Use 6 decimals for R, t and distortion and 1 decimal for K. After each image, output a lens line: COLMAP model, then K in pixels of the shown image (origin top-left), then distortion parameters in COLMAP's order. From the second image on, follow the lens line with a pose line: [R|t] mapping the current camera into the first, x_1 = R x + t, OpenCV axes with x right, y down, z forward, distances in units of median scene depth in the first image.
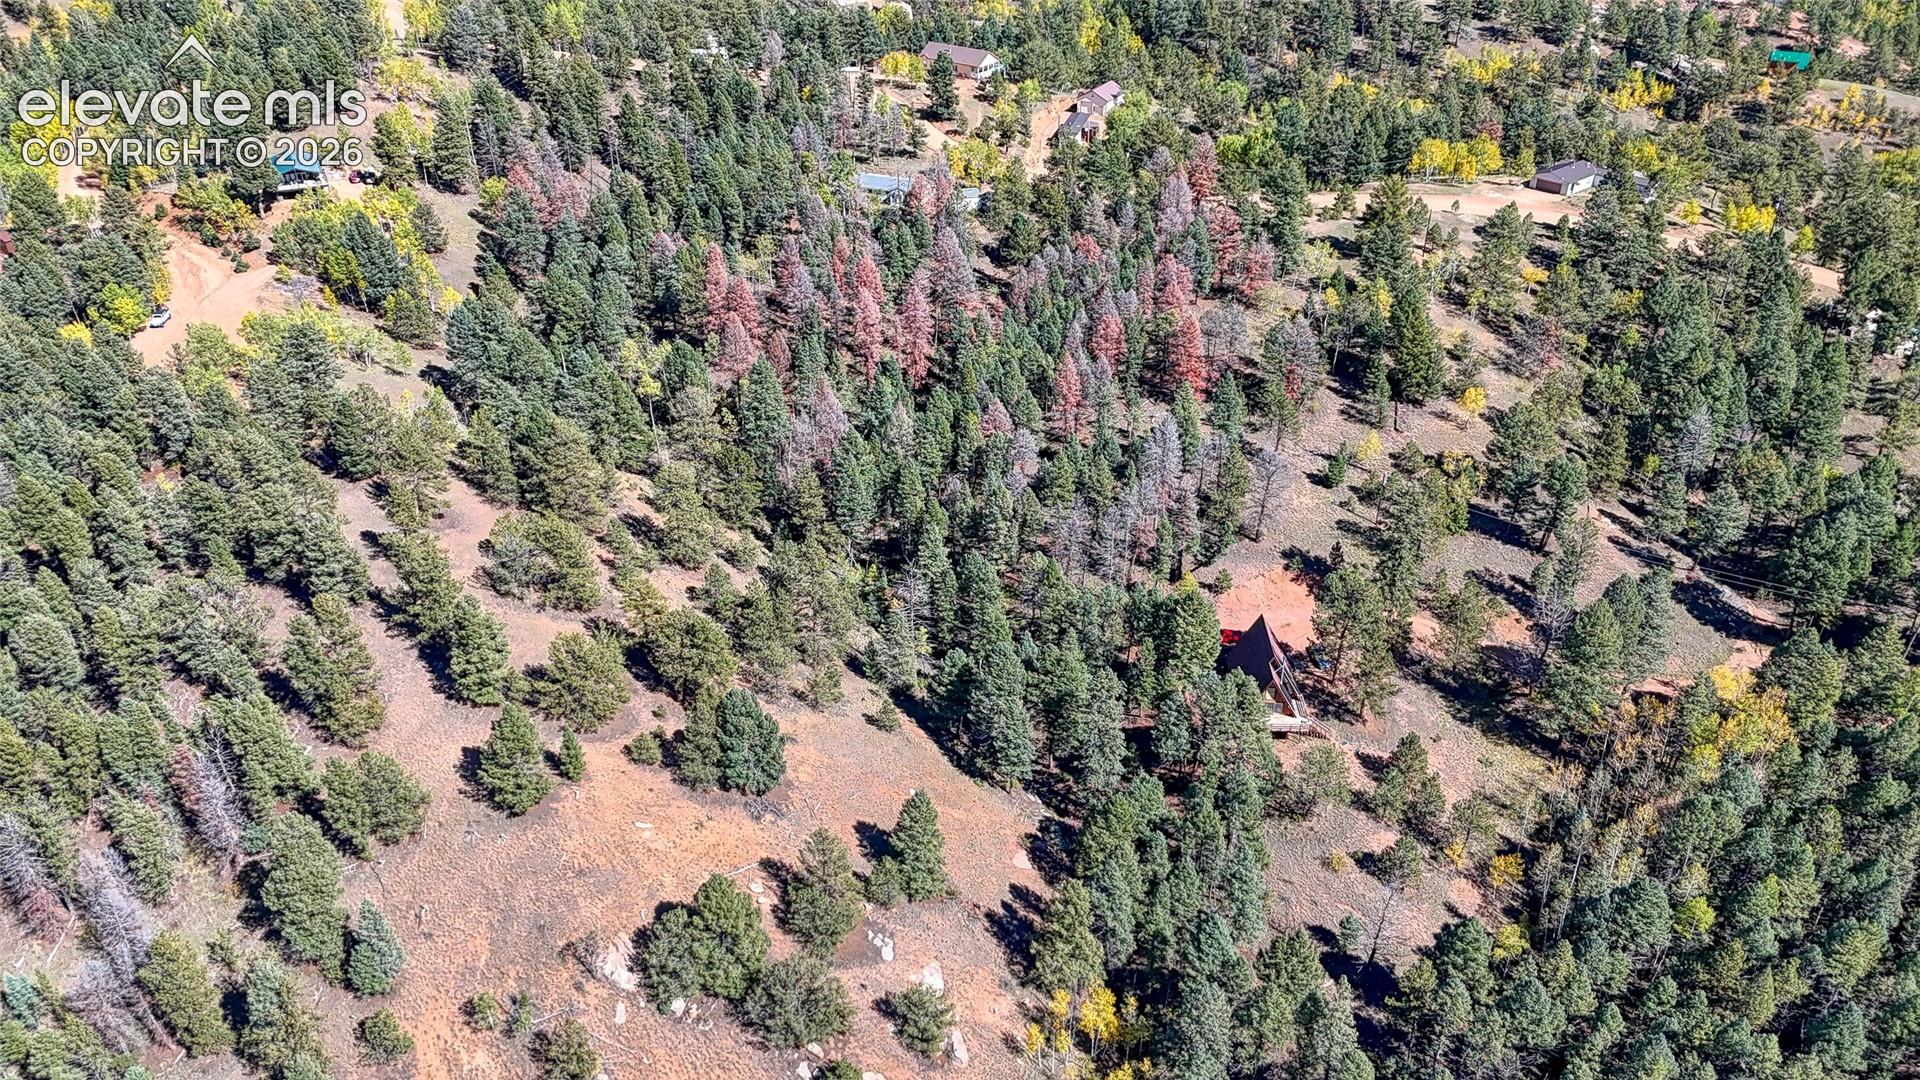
lens RADIAL K [[1409.4, 0, 966.9], [0, 1409.4, 552.7], [0, 0, 1]] dist [0.072493, -0.064012]
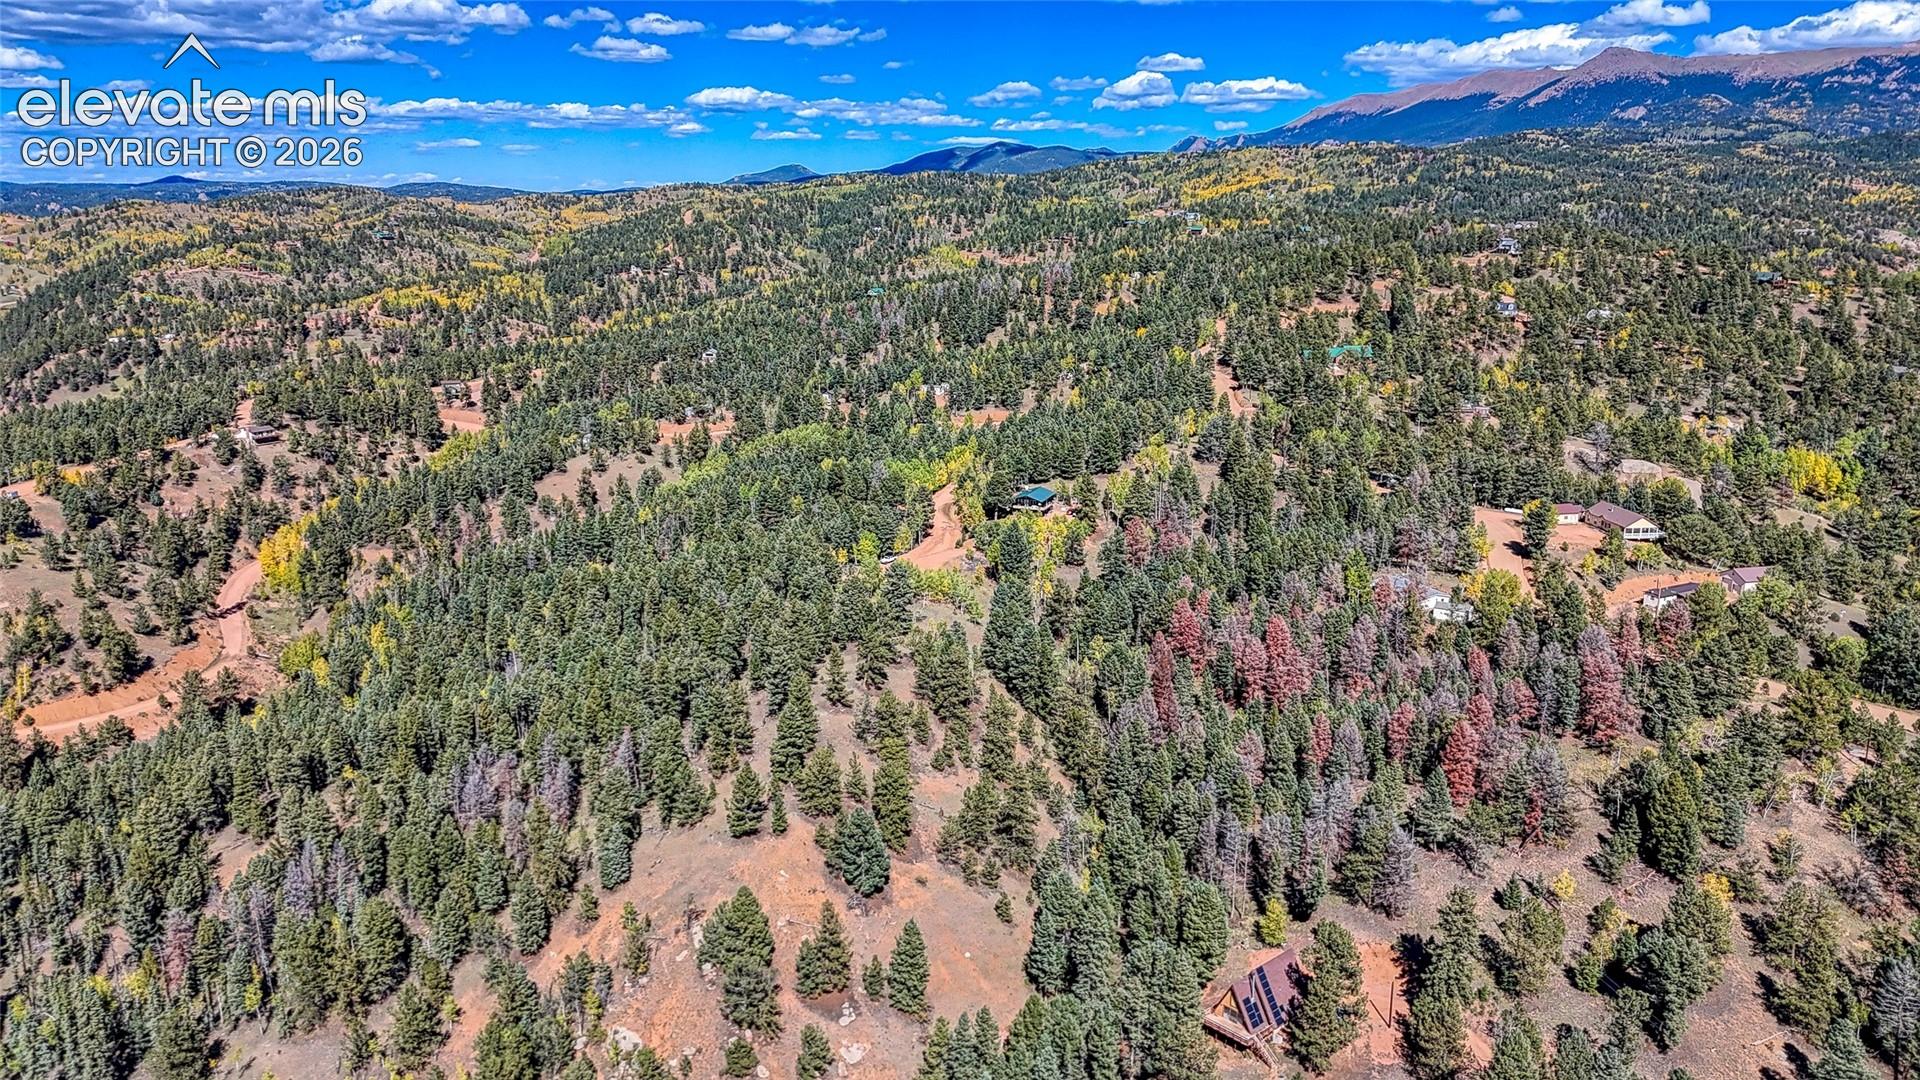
lens RADIAL K [[1409.4, 0, 961.9], [0, 1409.4, 547.6], [0, 0, 1]] dist [0.072493, -0.064012]
pose [[0.685924, 0.183451, -0.704170, 0.519732], [-0.388743, 0.910418, -0.141487, 0.010925], [0.615132, 0.370790, 0.695792, -0.026329]]
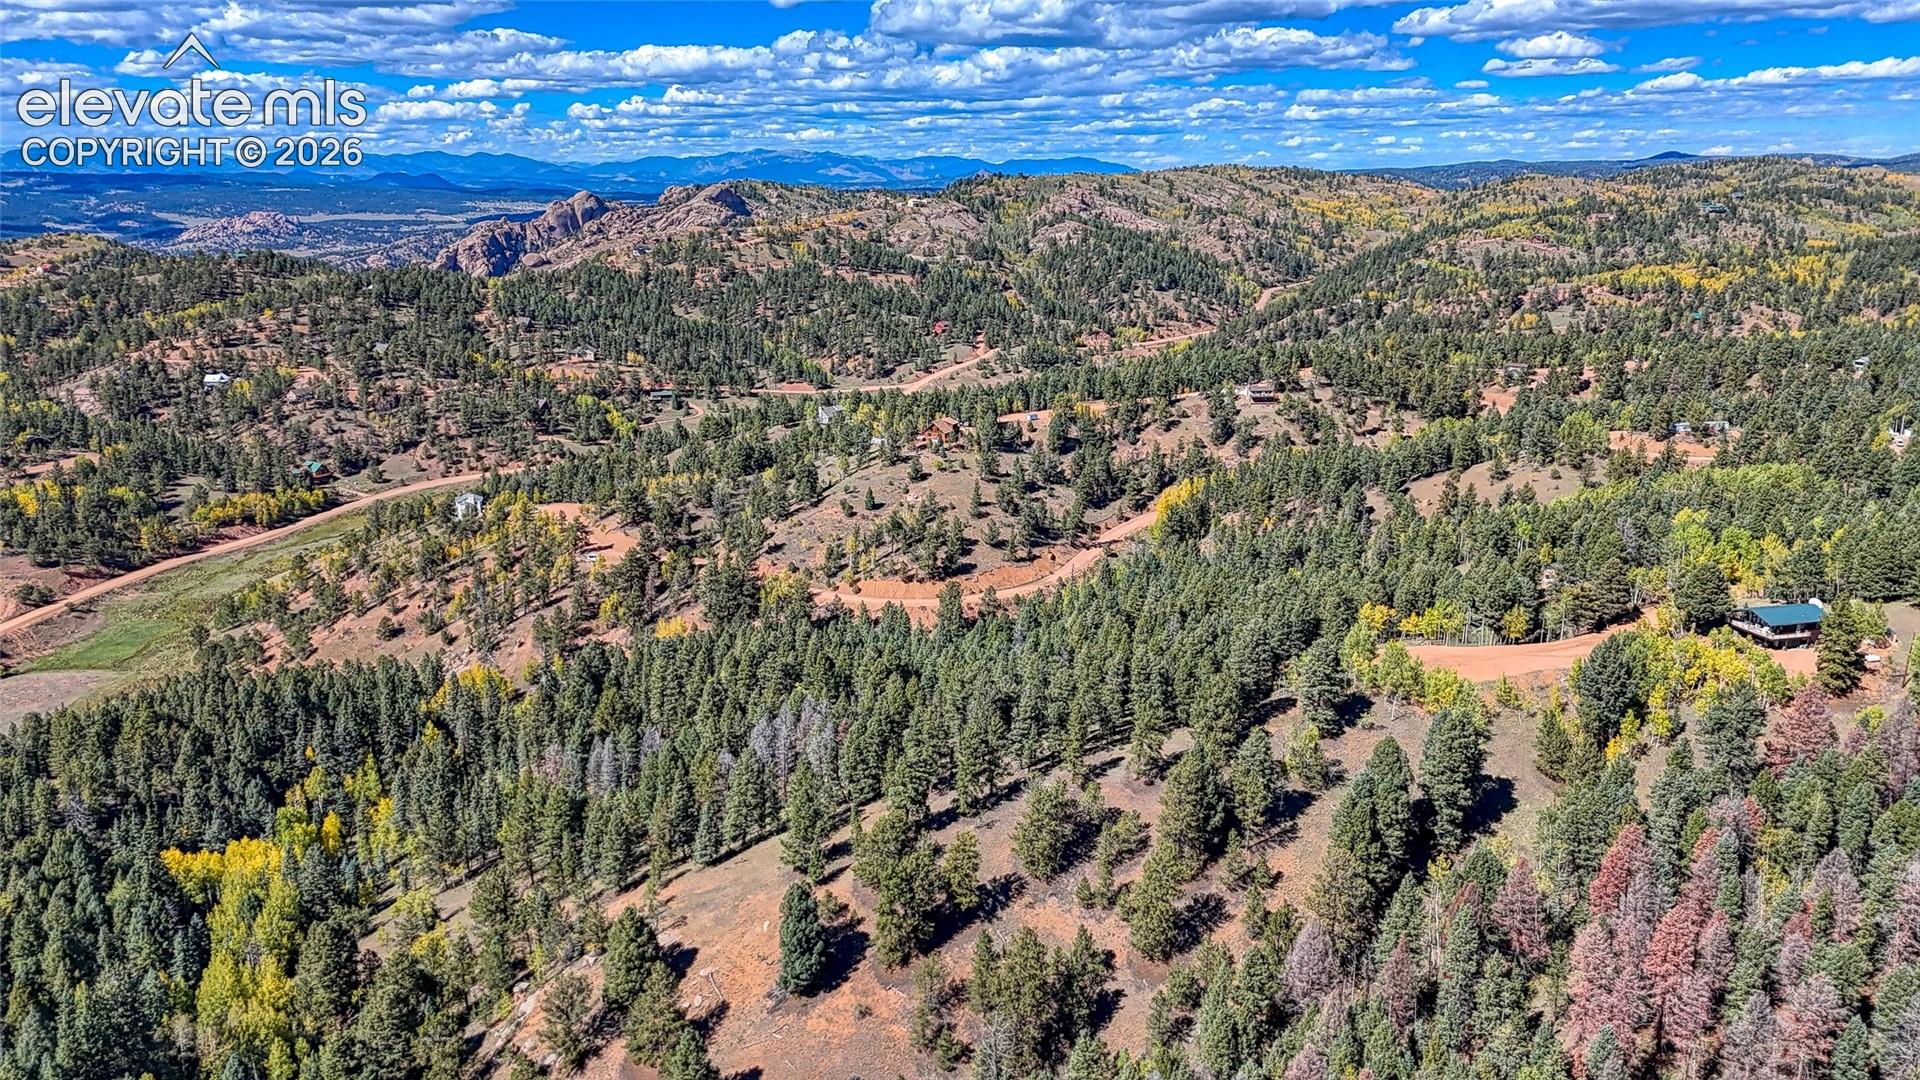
lens RADIAL K [[1409.4, 0, 955.9], [0, 1409.4, 550.6], [0, 0, 1]] dist [0.072493, -0.064012]
pose [[-0.197704, 0.260516, -0.945010, 0.506556], [-0.513873, 0.793415, 0.326232, -0.342432], [0.834774, 0.550112, -0.022989, 0.581093]]
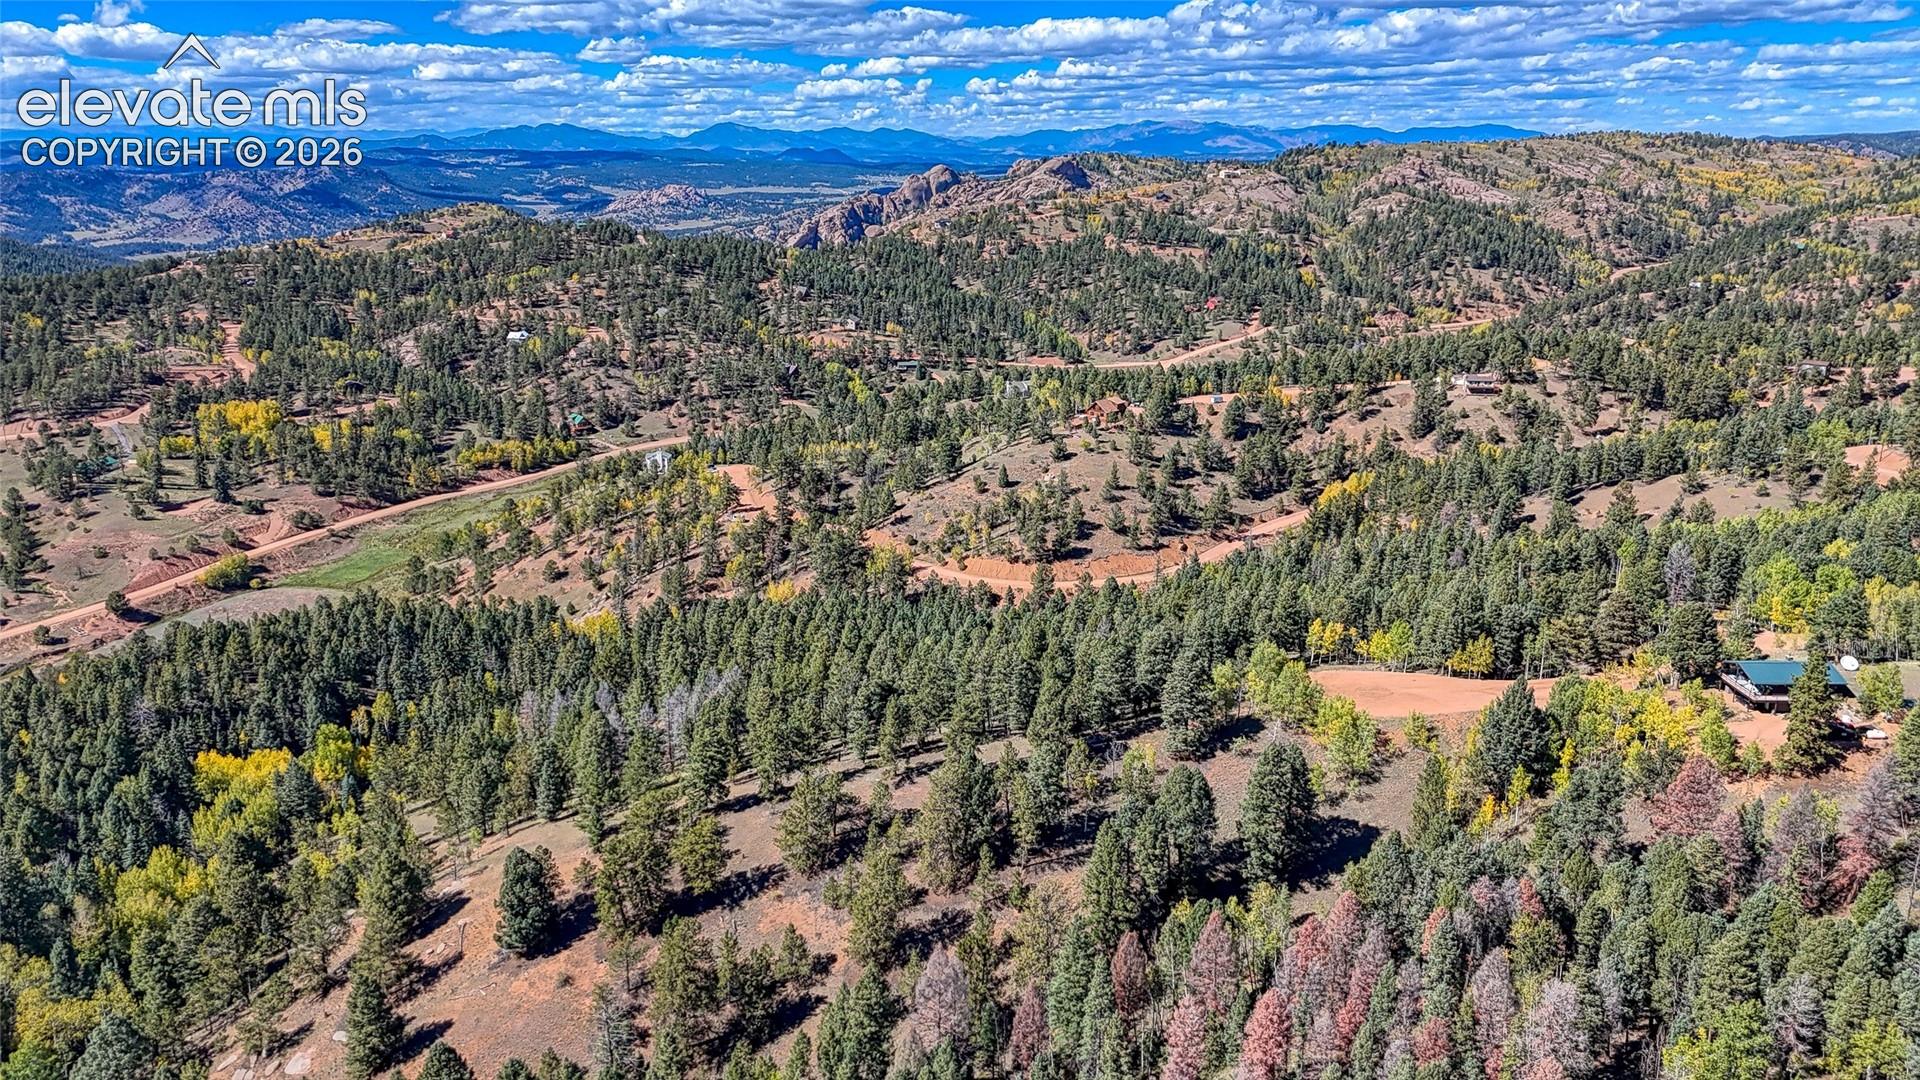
lens RADIAL K [[1409.4, 0, 953.6], [0, 1409.4, 549.7], [0, 0, 1]] dist [0.072493, -0.064012]
pose [[-0.446830, 0.254702, -0.857596, 0.378225], [-0.464194, 0.753465, 0.465633, -0.487780], [0.764766, 0.606150, -0.218439, 0.821869]]
